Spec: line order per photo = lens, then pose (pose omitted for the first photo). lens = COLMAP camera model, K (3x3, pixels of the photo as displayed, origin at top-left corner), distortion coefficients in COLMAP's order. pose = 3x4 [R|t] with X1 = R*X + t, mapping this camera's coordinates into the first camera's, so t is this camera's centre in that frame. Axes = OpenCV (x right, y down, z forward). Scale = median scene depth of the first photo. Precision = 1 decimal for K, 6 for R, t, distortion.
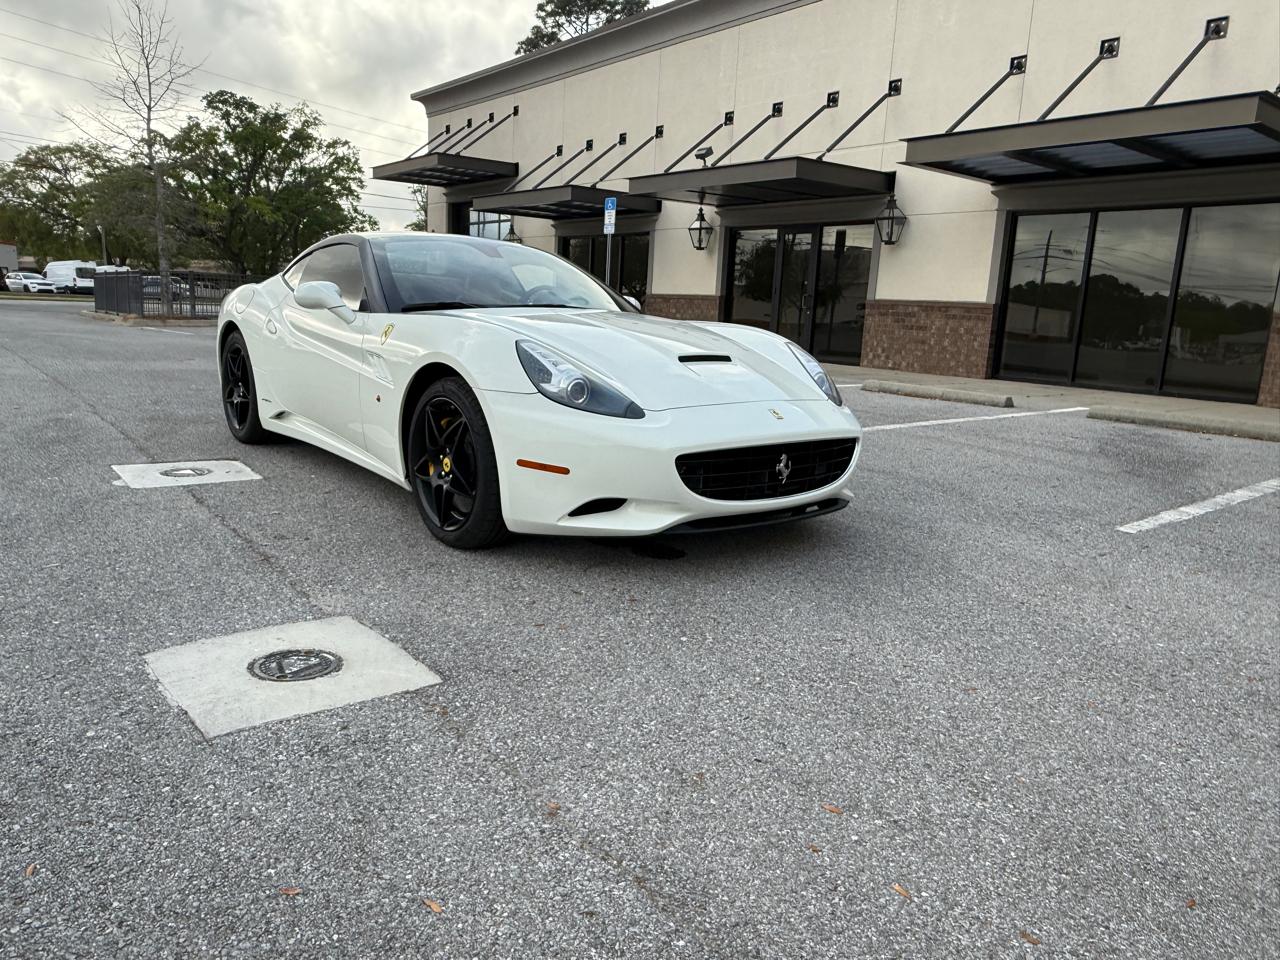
lens RADIAL K [[899.9, 0, 629.4], [0, 899.9, 482.7], [0, 0, 1]] dist [-0.004163, 0.006354]
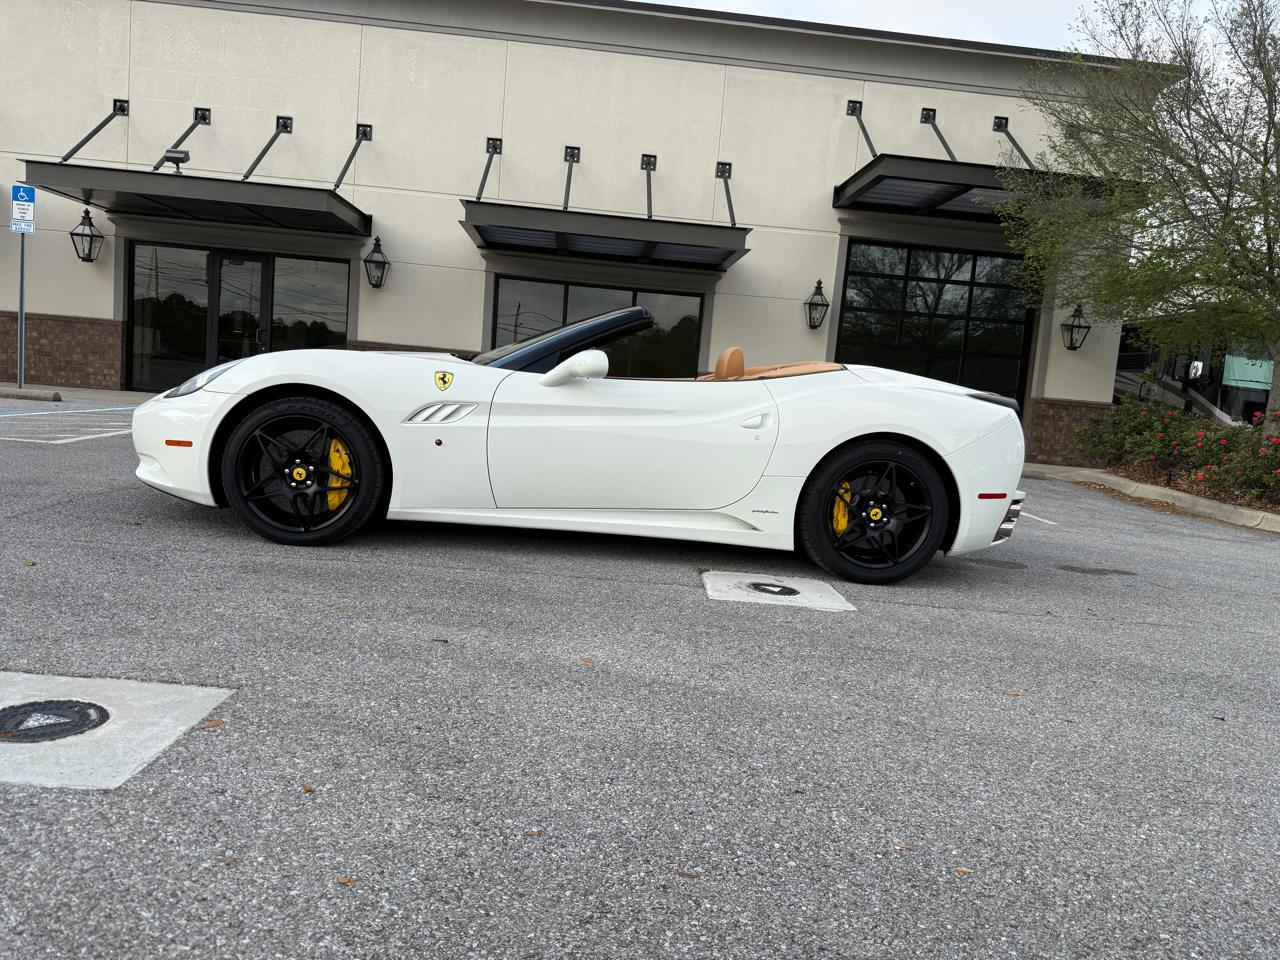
lens RADIAL K [[906.3, 0, 639.2], [0, 906.3, 482.1], [0, 0, 1]] dist [0.024478, -0.036272]
pose [[0.572697, -0.081356, 0.815720, -0.400604], [0.099807, 0.994581, 0.029122, -0.047739], [-0.813669, 0.064737, 0.577713, 0.186949]]
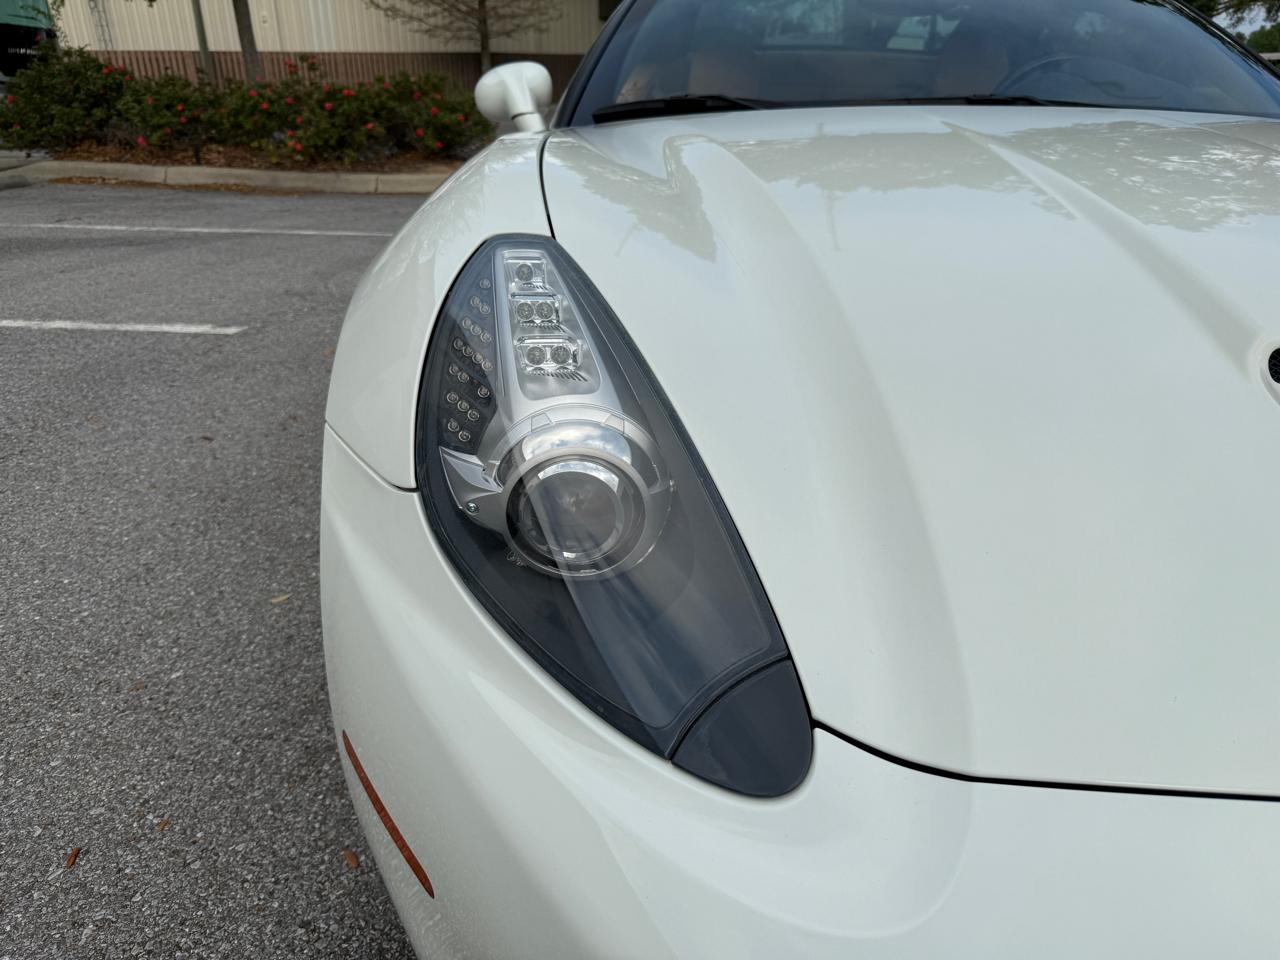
lens RADIAL K [[916.6, 0, 657.0], [0, 916.6, 484.8], [0, 0, 1]] dist [-0.014360, -0.000190]
pose [[-0.735188, -0.316070, 0.599665, -0.207903], [0.097782, 0.825940, 0.555214, -0.117025], [-0.670774, 0.466823, -0.576315, 0.532725]]
